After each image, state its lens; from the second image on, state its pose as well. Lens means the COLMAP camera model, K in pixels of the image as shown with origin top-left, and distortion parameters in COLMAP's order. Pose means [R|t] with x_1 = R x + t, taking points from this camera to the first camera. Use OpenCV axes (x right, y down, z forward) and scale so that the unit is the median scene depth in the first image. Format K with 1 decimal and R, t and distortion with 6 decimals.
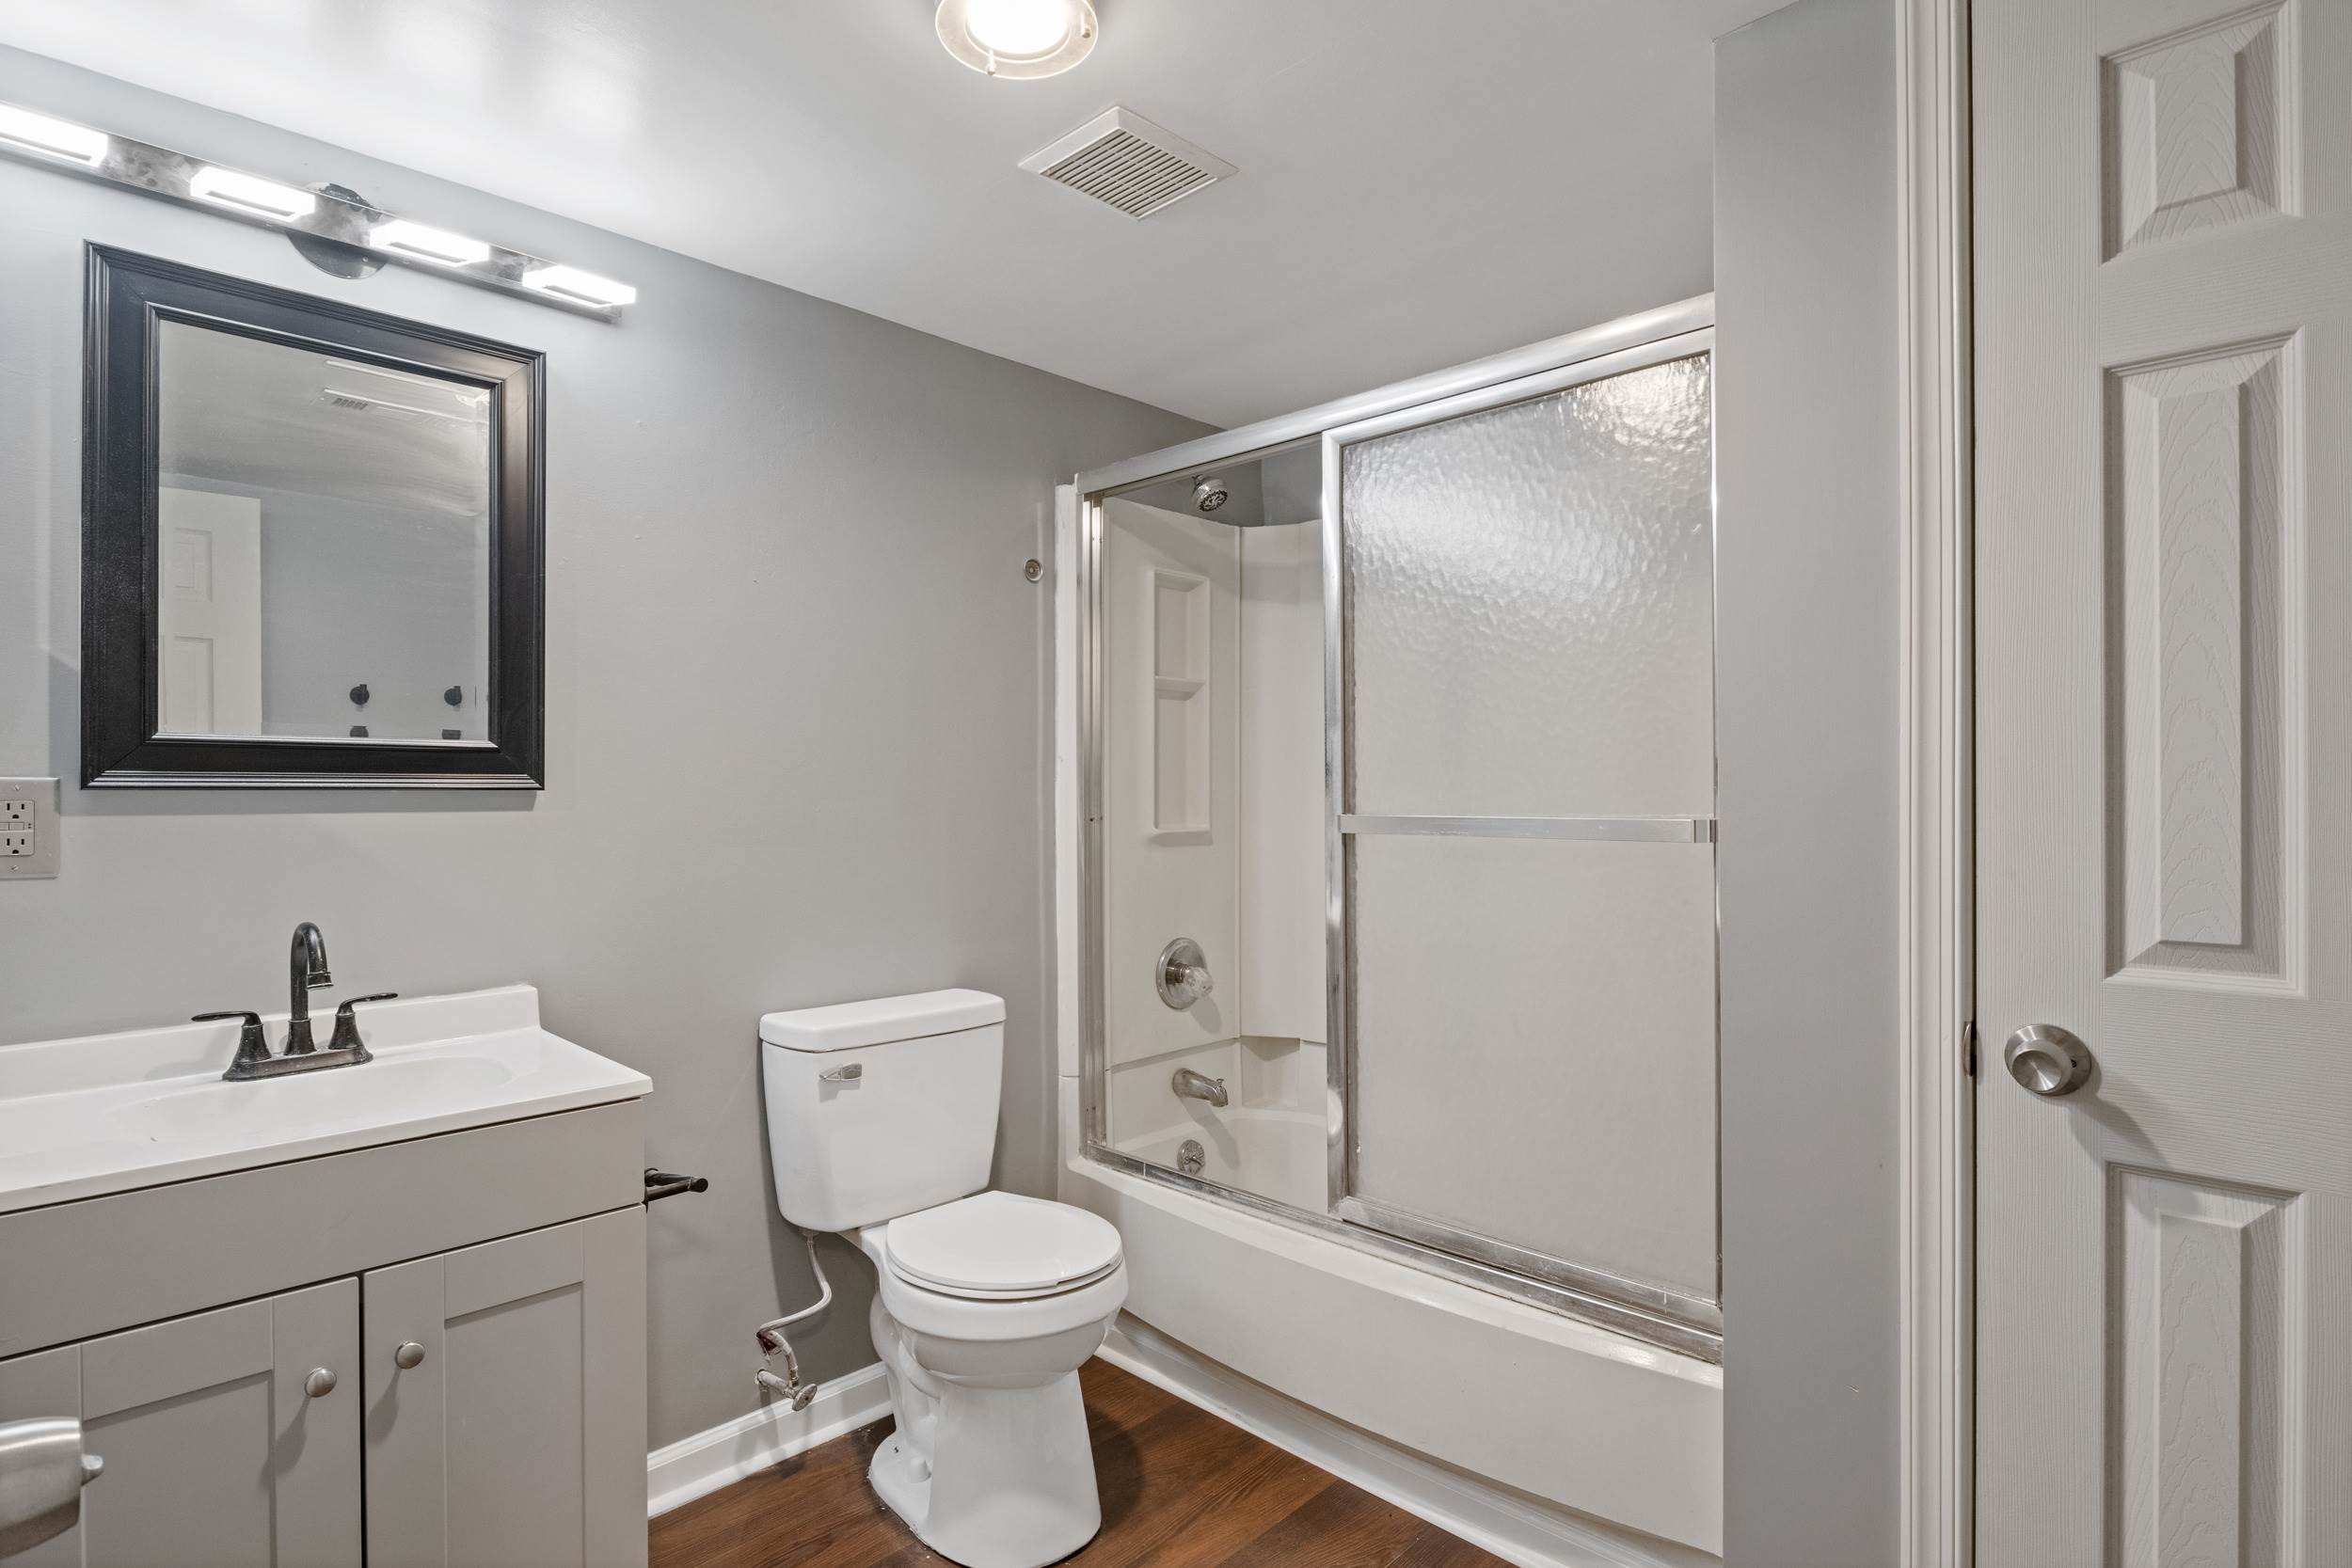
lens RADIAL K [[1207.5, 0, 1161.7], [0, 1207.5, 788.8], [0, 0, 1]] dist [-0.000889, -0.000227]
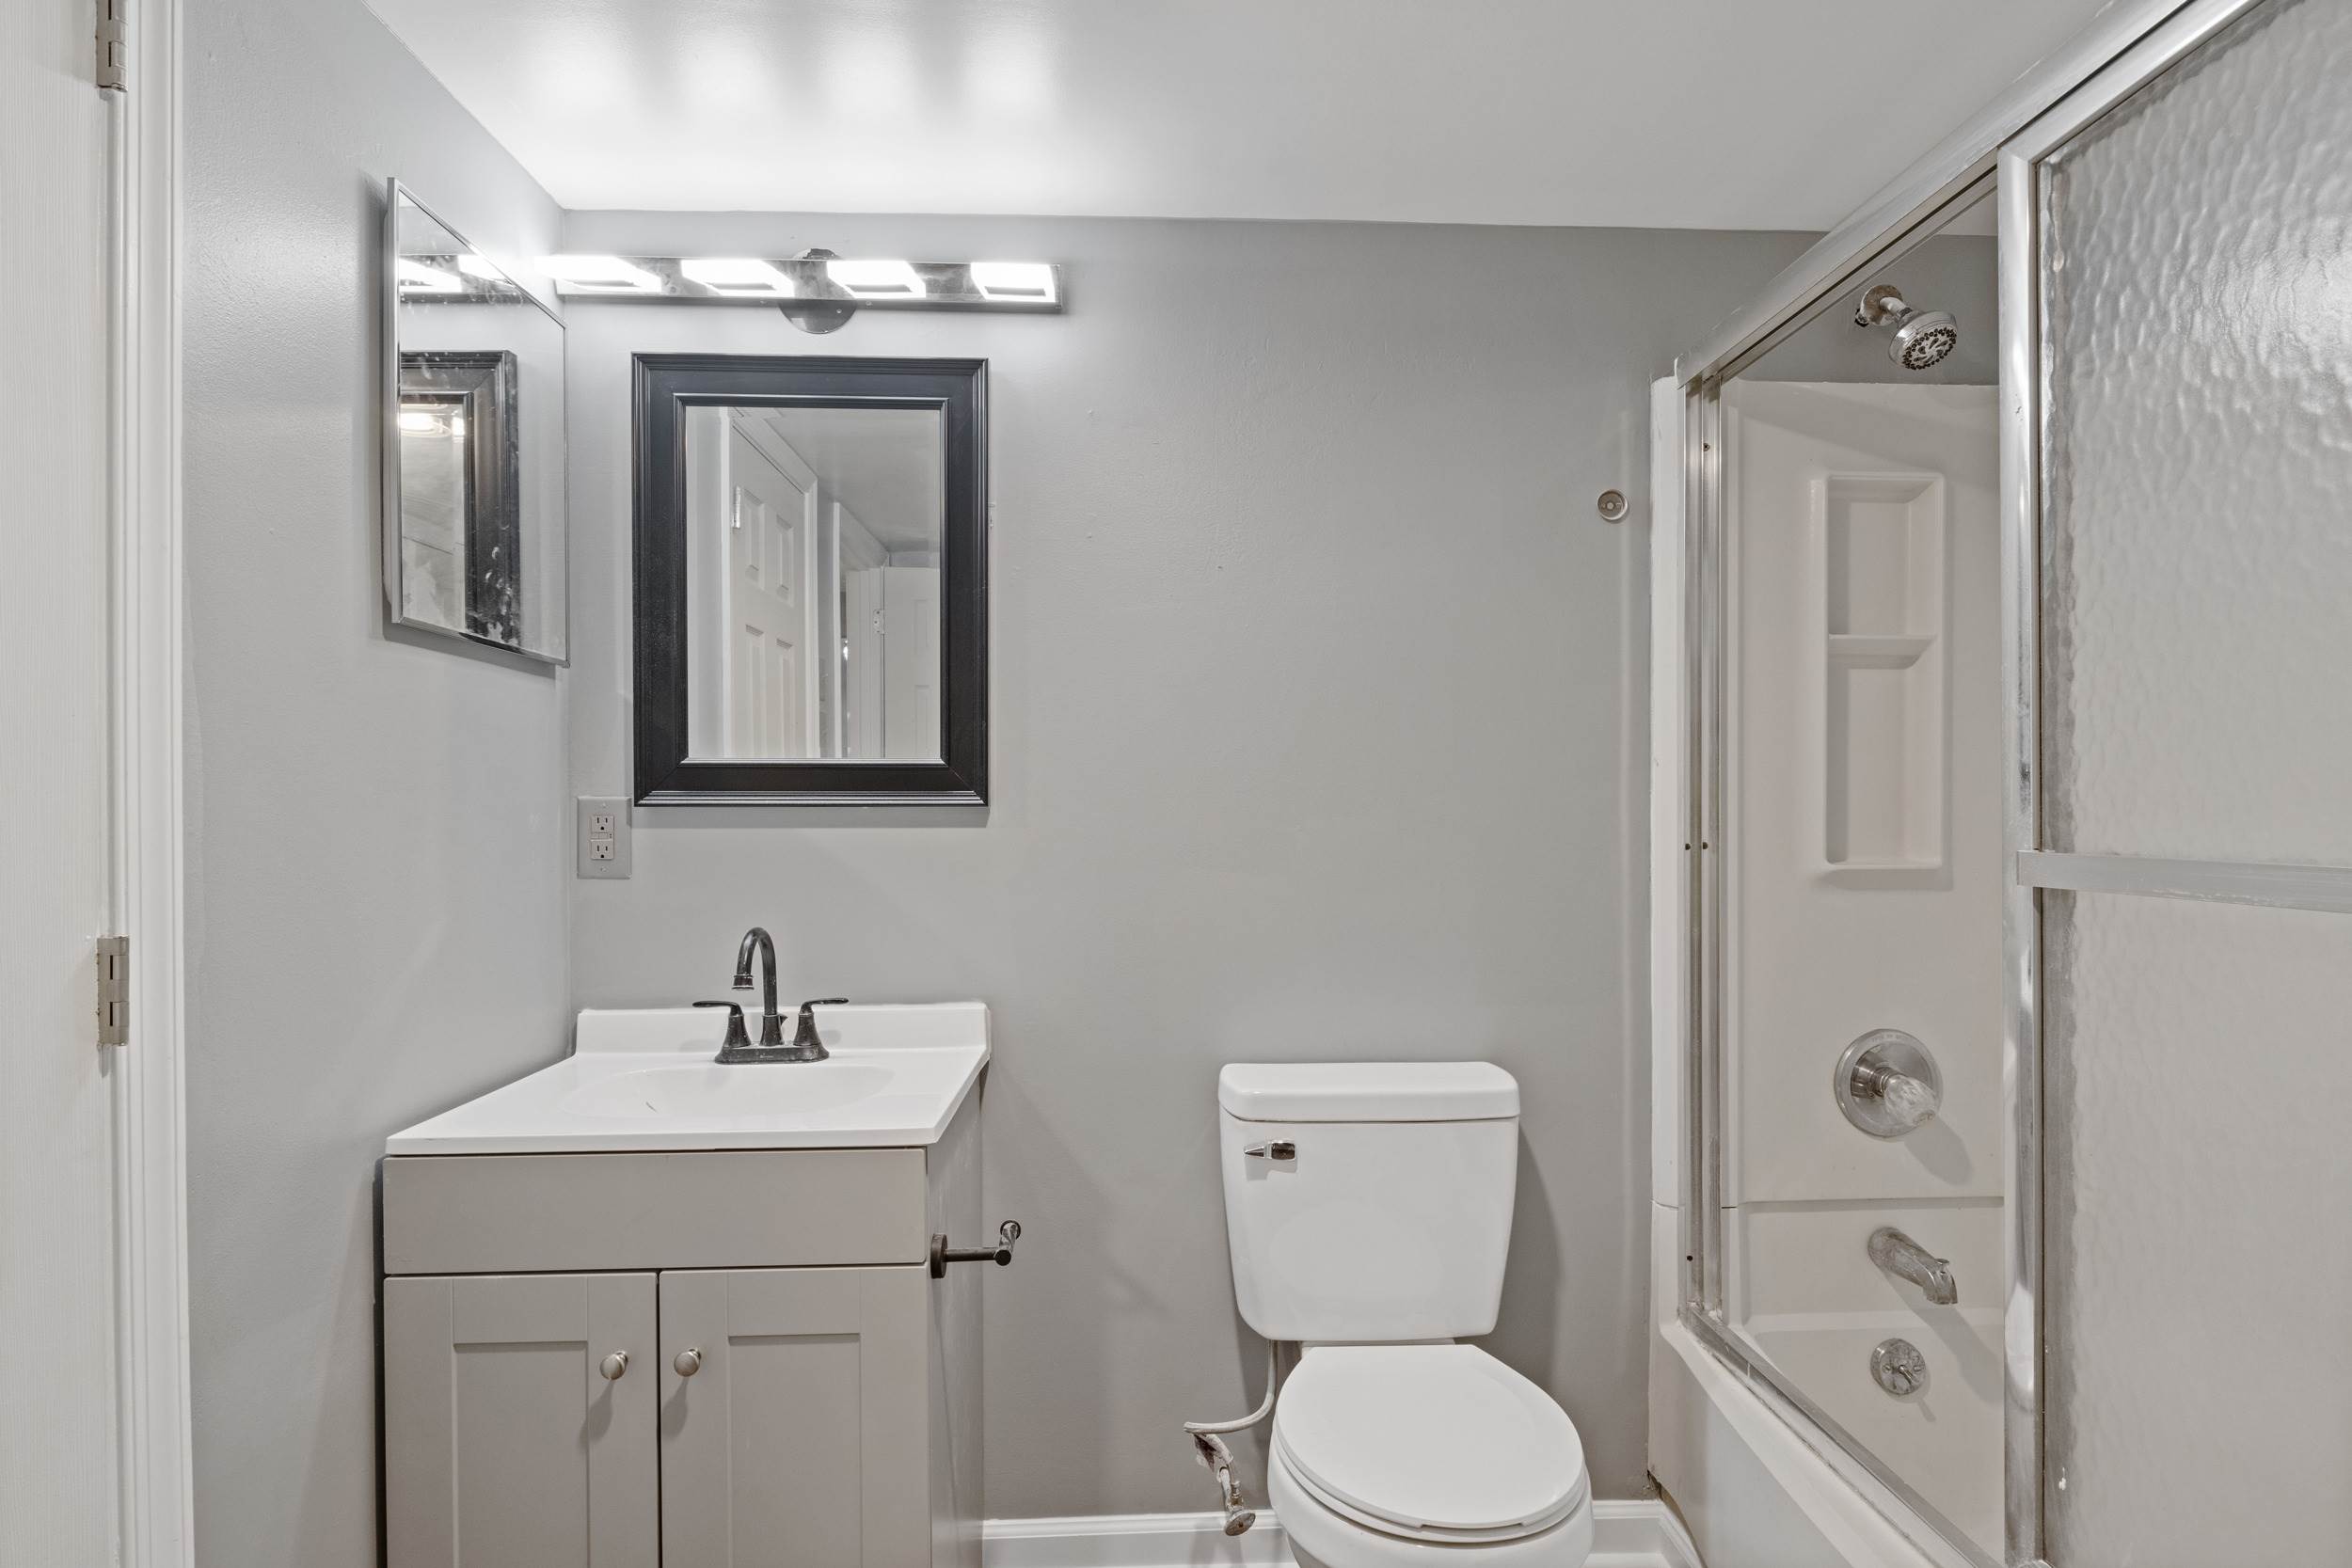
lens RADIAL K [[1197.1, 0, 1179.0], [0, 1197.1, 812.4], [0, 0, 1]] dist [0.005403, 0.000159]
pose [[0.736148, 0.005259, -0.676800, 0.263322], [0.002248, 0.999945, 0.010215, -0.003788], [0.676817, -0.009041, 0.736096, 0.387668]]
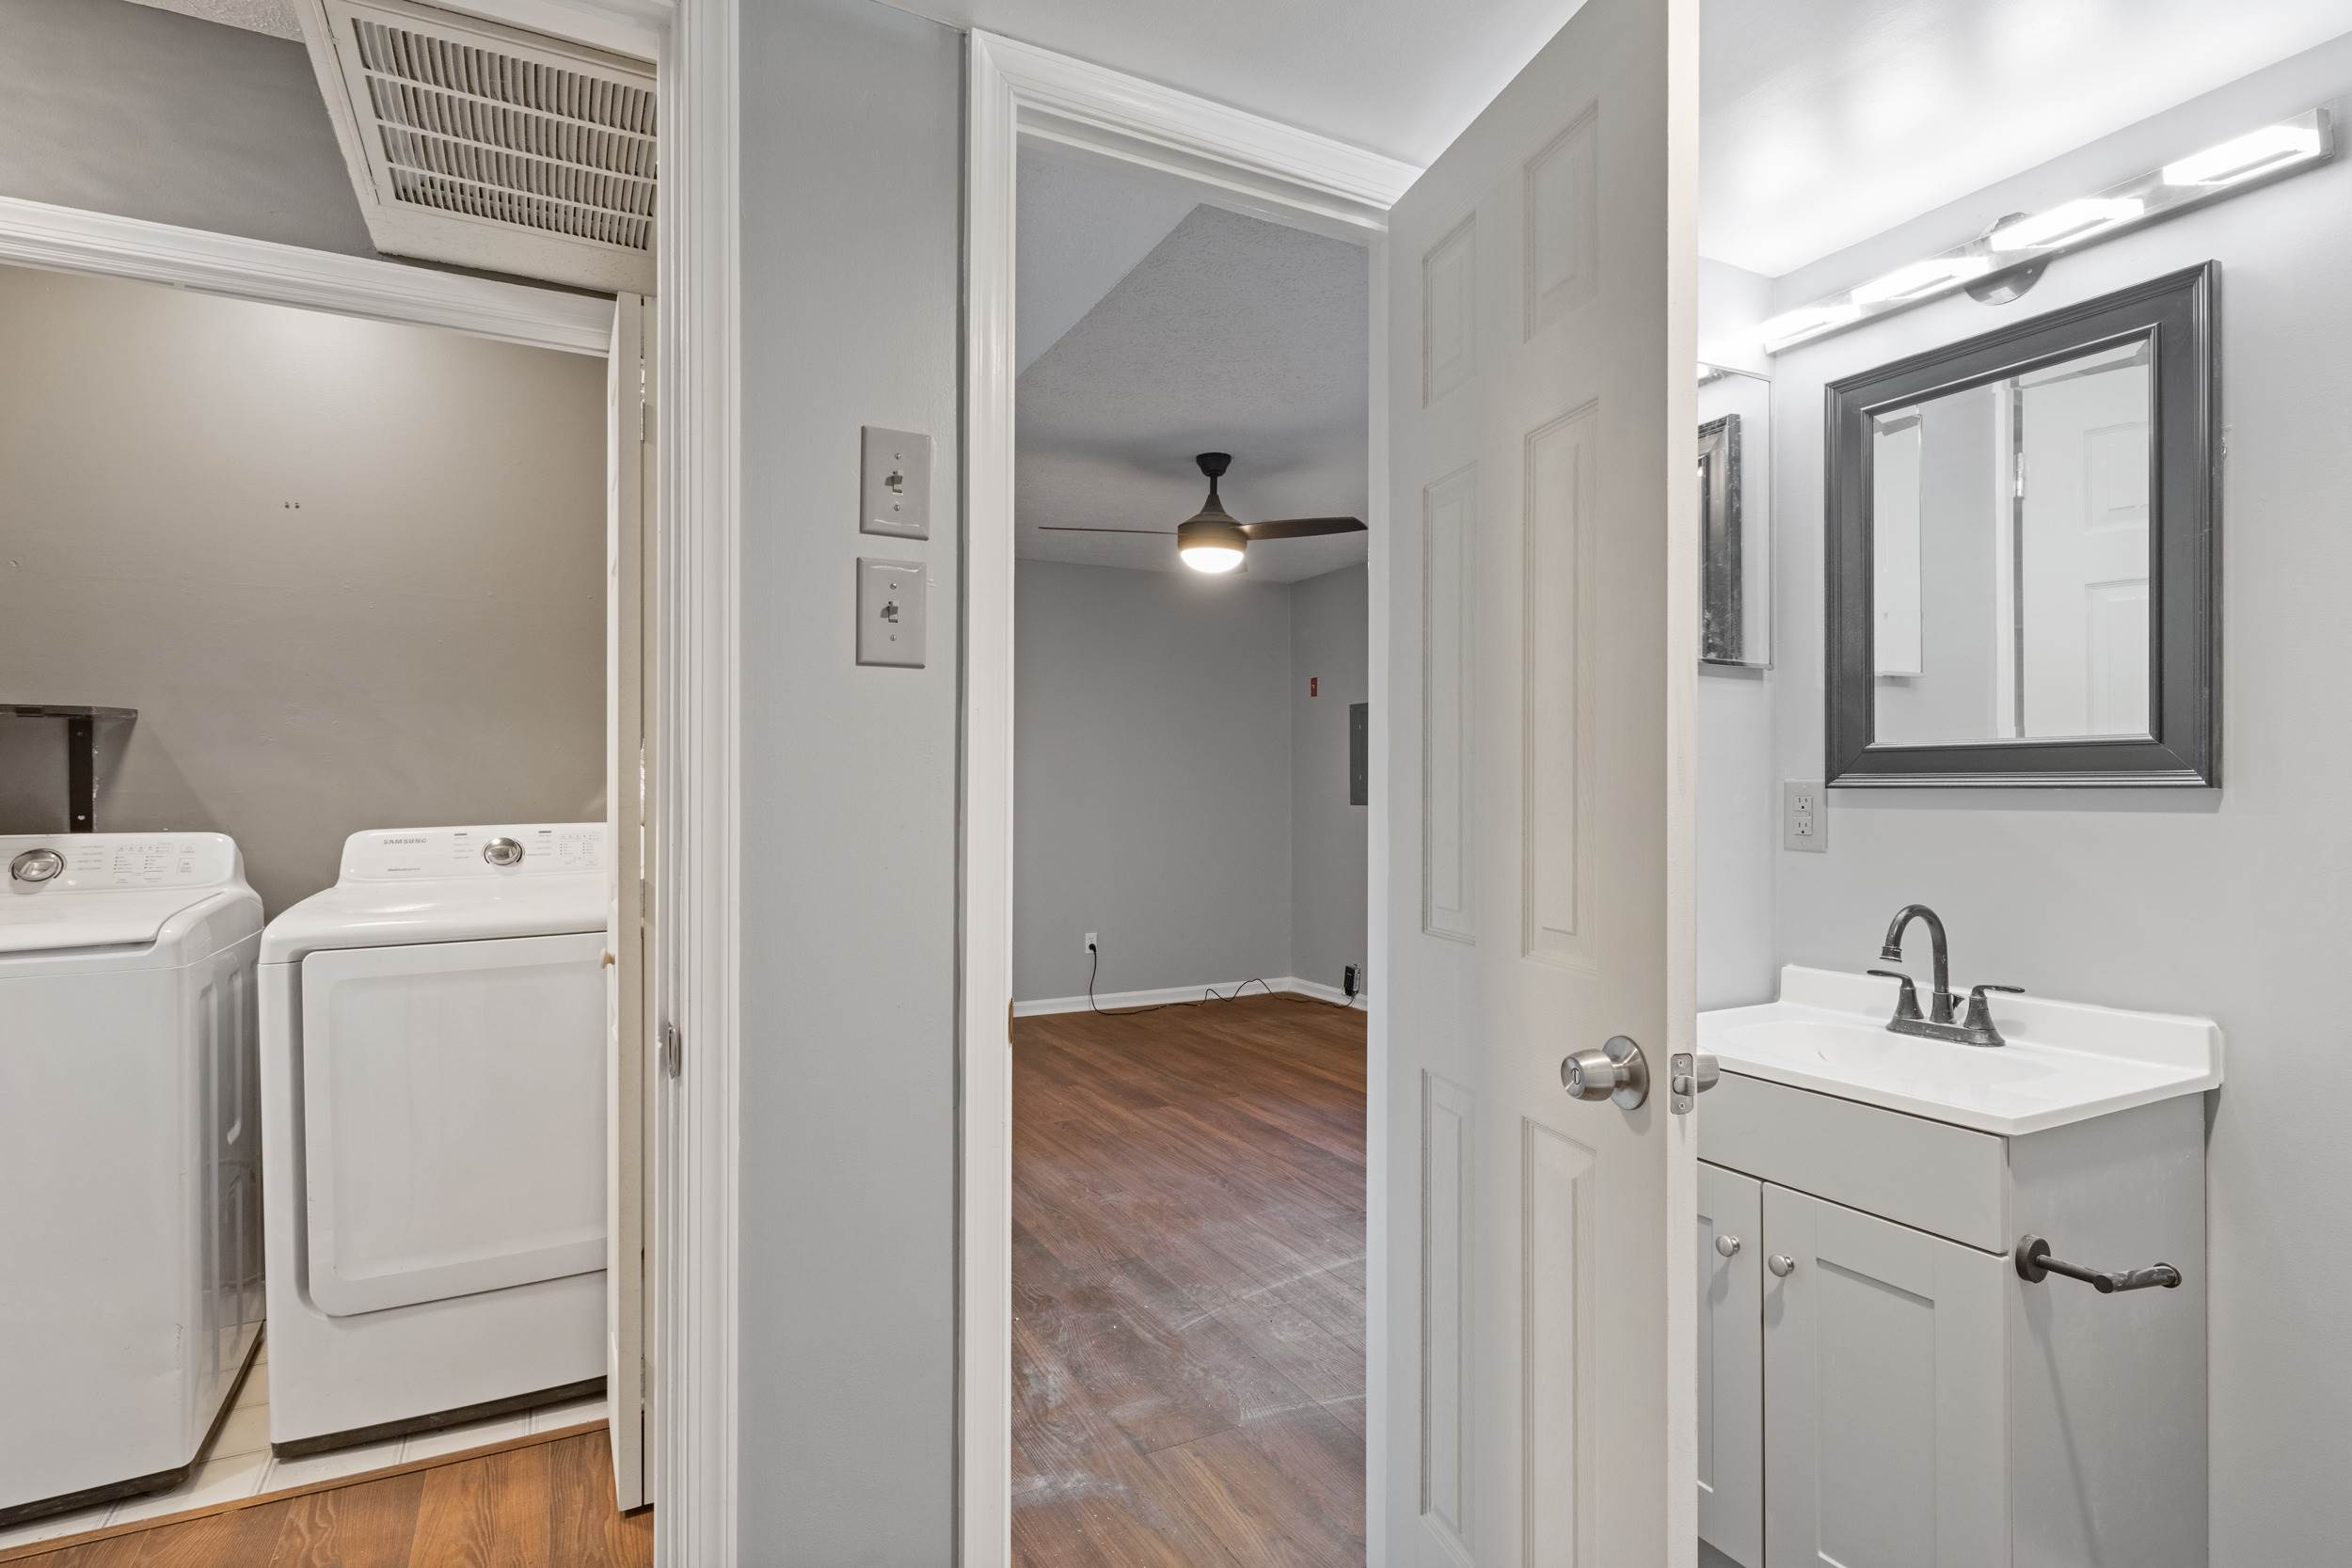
lens RADIAL K [[1167.4, 0, 1183.2], [0, 1167.4, 792.2], [0, 0, 1]] dist [-0.004310, -0.001073]
pose [[-0.294692, 0.000496, -0.955592, 0.460980], [0.001883, 0.999998, -0.000062, 0.002989], [0.955590, -0.001818, -0.294692, 0.559700]]
